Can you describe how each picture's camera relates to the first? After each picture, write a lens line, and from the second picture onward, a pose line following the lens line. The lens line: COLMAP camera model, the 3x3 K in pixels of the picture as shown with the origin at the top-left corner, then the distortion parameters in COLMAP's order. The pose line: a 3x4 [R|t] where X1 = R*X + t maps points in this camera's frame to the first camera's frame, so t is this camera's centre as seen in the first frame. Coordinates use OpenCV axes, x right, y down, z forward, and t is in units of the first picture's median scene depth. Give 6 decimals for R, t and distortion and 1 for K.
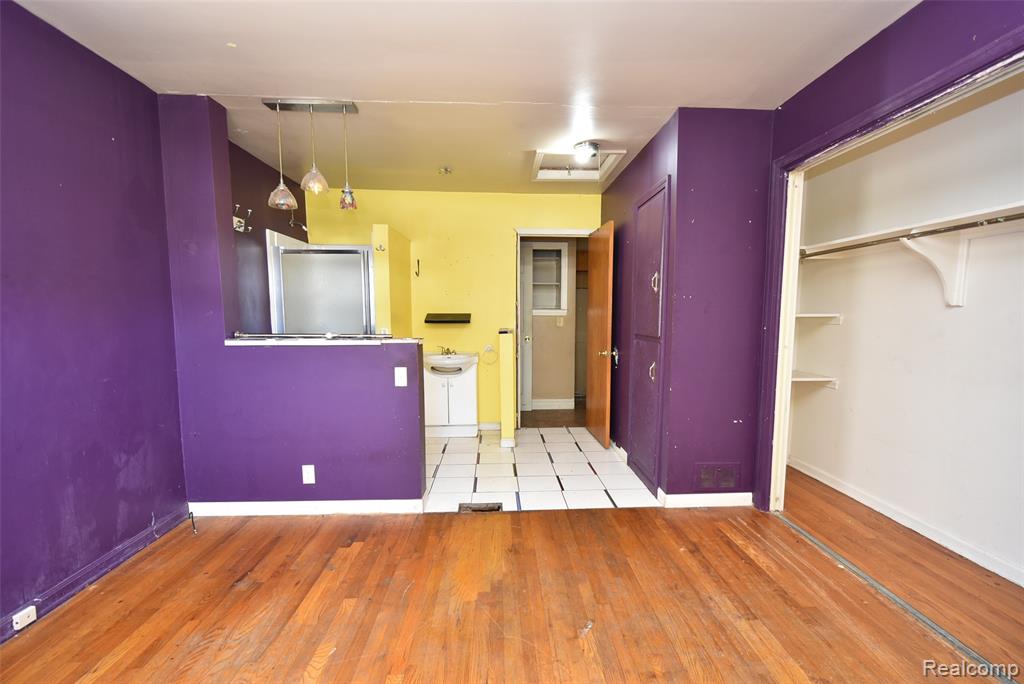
lens RADIAL K [[453.2, 0, 523.3], [0, 453.2, 358.9], [0, 0, 1]] dist [0.009709, -0.008479]
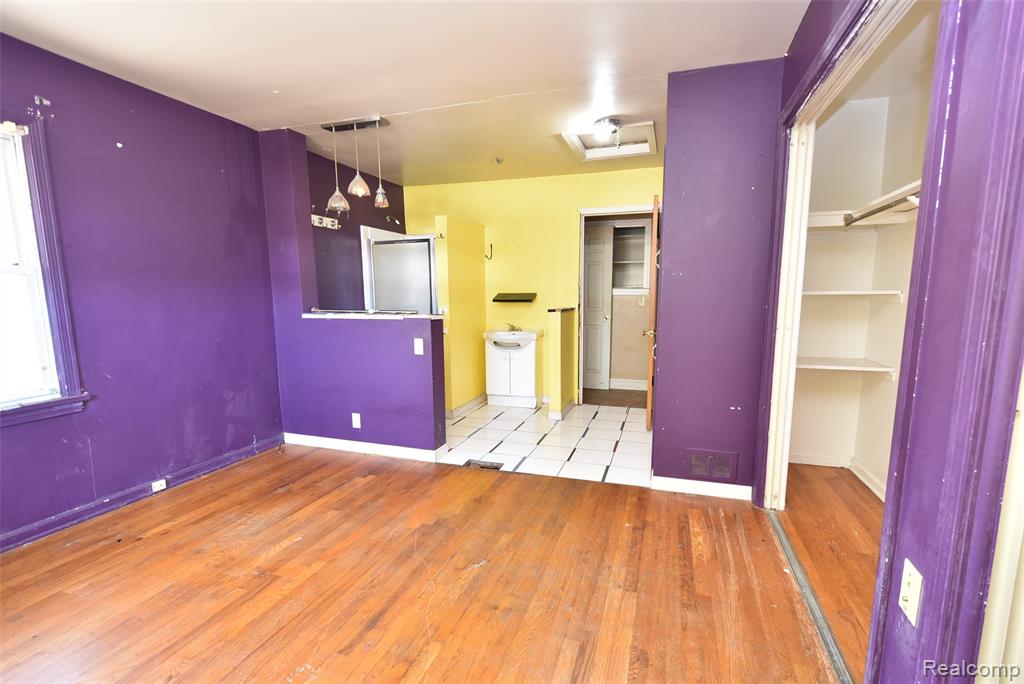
lens RADIAL K [[453.2, 0, 523.3], [0, 453.2, 358.9], [0, 0, 1]] dist [0.009709, -0.008479]
pose [[0.934426, 0.045813, -0.353199, 0.412195], [-0.030579, 0.998350, 0.048595, 0.005686], [0.354842, -0.034608, 0.934285, -0.015546]]
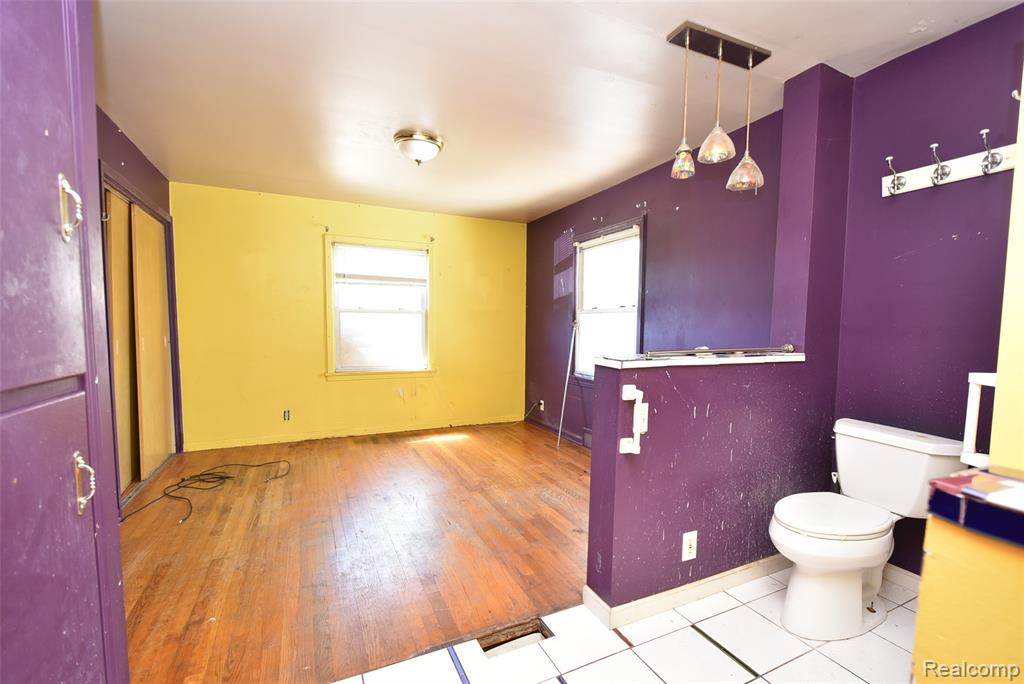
lens RADIAL K [[460.2, 0, 528.1], [0, 460.2, 365.3], [0, 0, 1]] dist [0.009971, 0.000050]
pose [[-0.923780, 0.023493, -0.382201, 0.125264], [-0.049515, 0.982408, 0.180064, -0.152448], [0.379708, 0.185264, -0.906366, 1.598783]]
